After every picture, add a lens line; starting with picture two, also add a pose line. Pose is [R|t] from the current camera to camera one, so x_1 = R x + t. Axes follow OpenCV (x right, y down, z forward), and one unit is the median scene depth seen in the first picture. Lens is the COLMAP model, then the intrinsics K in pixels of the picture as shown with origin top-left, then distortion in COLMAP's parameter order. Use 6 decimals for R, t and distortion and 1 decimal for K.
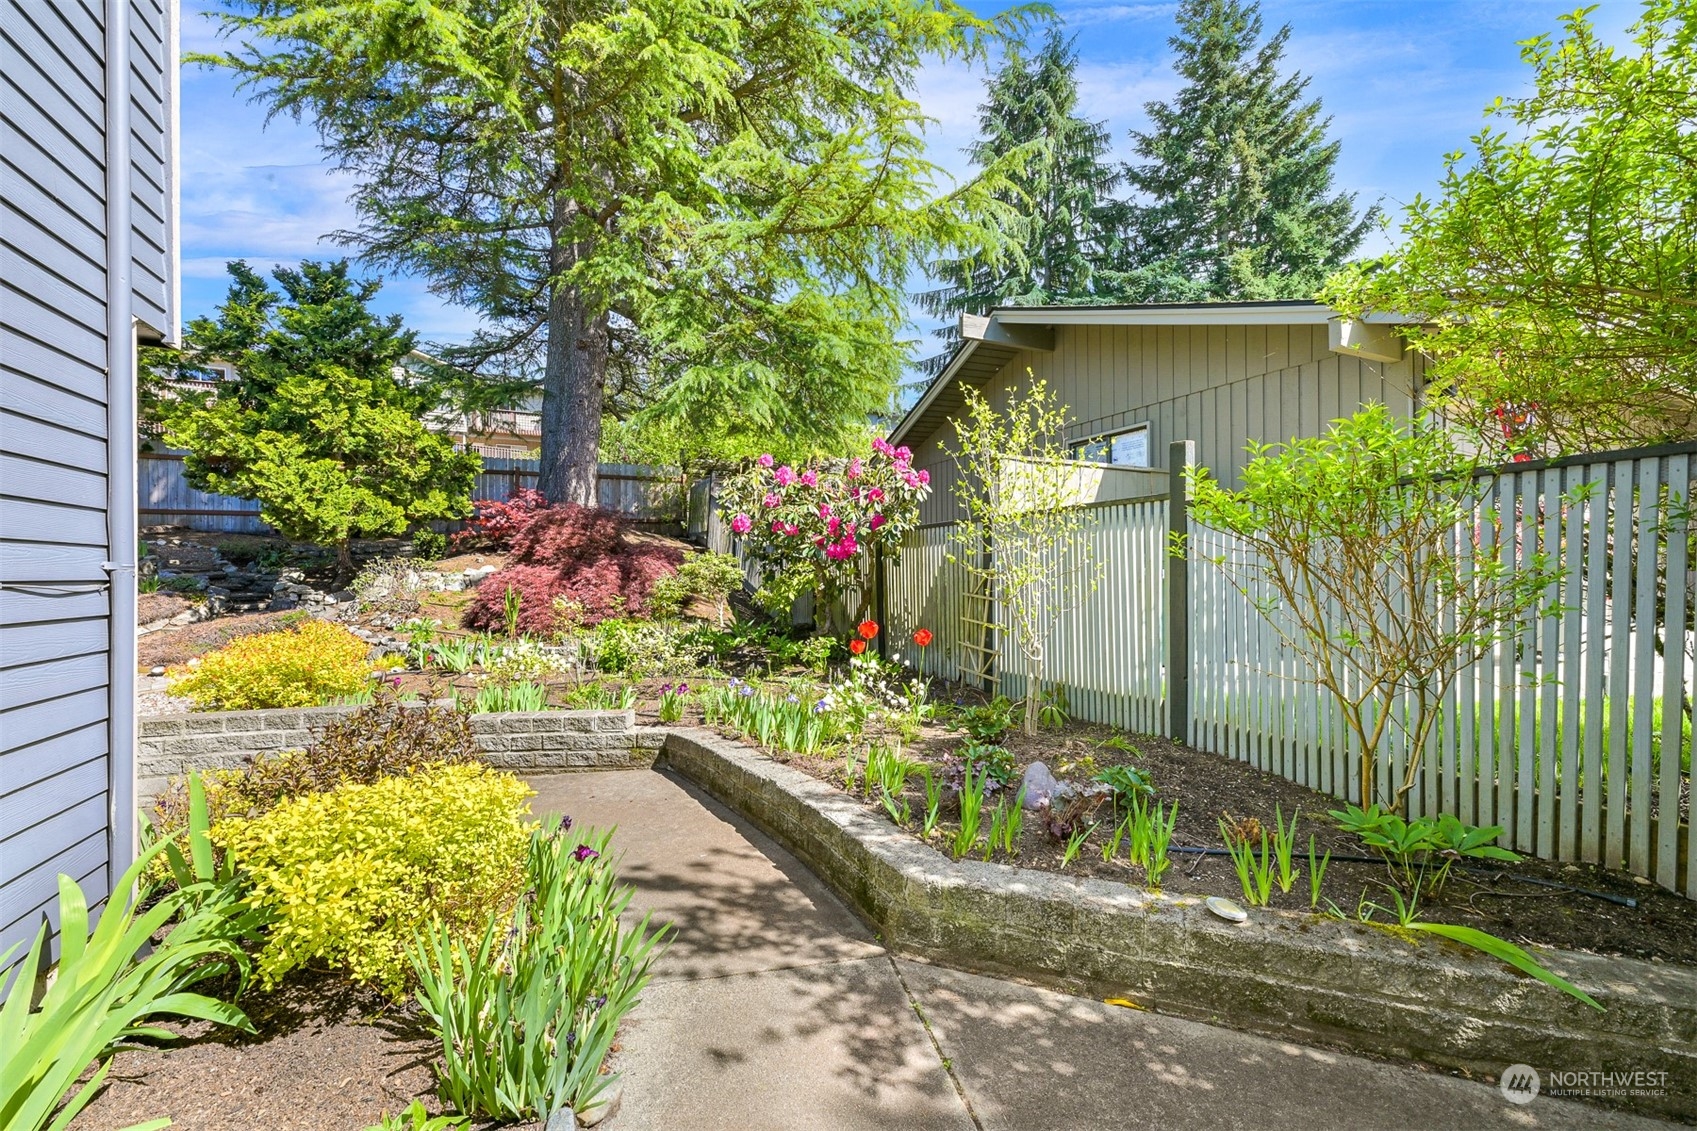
lens RADIAL K [[672.3, 0, 838.6], [0, 672.3, 567.8], [0, 0, 1]] dist [-0.000047, 0.000426]
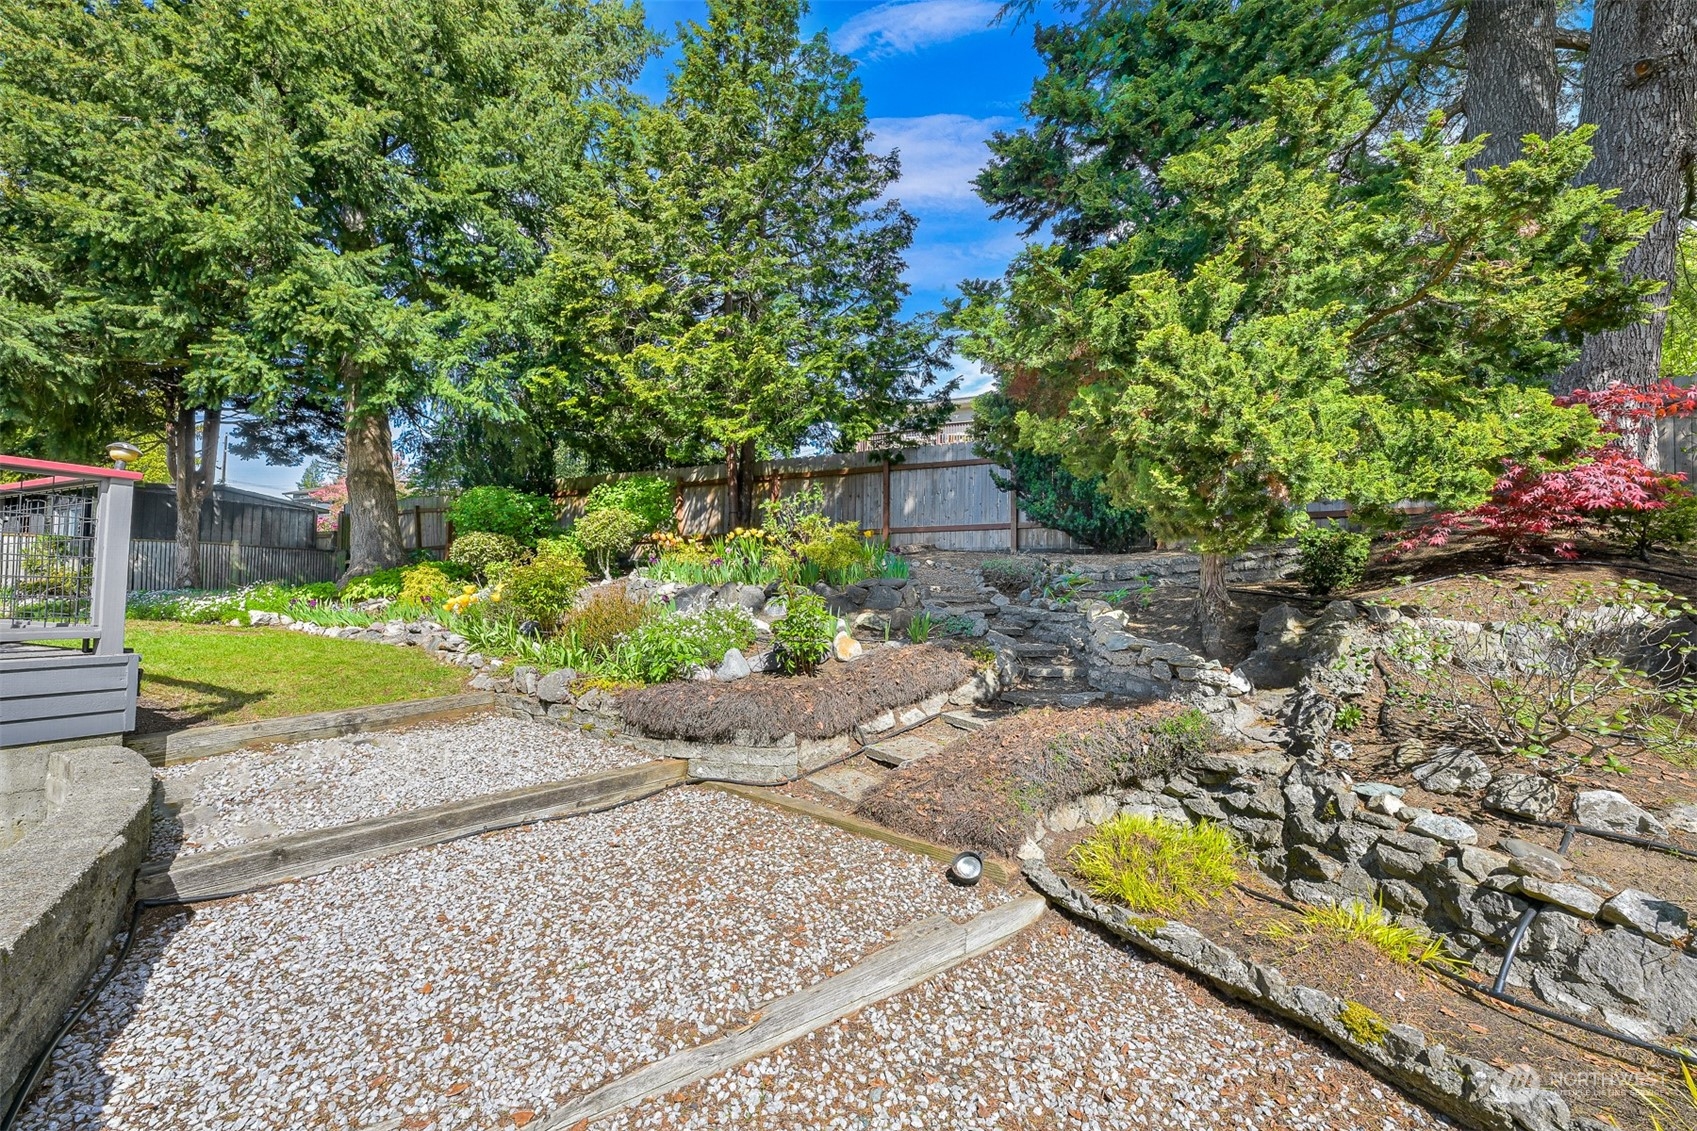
lens RADIAL K [[672.3, 0, 842.3], [0, 672.3, 571.8], [0, 0, 1]] dist [-0.000047, 0.000426]
pose [[0.655218, -0.007722, -0.755401, -0.612402], [-0.020490, 0.999398, -0.027989, -0.004721], [0.755162, 0.033817, 0.654665, 0.550401]]
